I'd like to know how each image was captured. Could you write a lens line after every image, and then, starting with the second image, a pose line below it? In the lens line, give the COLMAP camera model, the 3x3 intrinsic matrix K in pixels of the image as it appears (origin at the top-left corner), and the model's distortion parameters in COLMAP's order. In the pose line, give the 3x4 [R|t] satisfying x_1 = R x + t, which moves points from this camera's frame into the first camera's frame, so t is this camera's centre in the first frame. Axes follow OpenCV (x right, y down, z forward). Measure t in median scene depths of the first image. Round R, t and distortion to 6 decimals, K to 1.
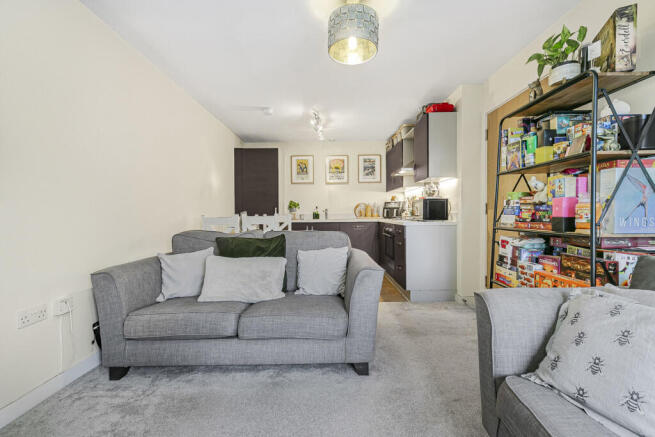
lens RADIAL K [[290.3, 0, 327.6], [0, 290.3, 217.5], [0, 0, 1]] dist [-0.012872, 0.000354]
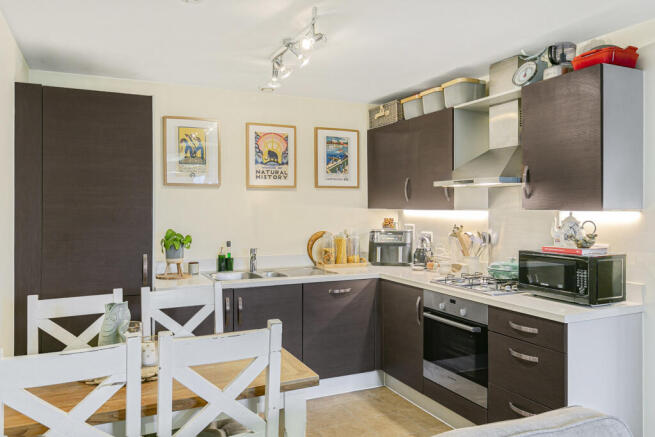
lens RADIAL K [[493.7, 0, 327.5], [0, 493.7, 216.5], [0, 0, 1]] dist [-0.004266, 0.000152]
pose [[0.911216, 0.006392, 0.411878, -0.200965], [-0.004377, 0.999973, -0.005836, -0.069826], [-0.411905, 0.003515, 0.911220, 0.279298]]
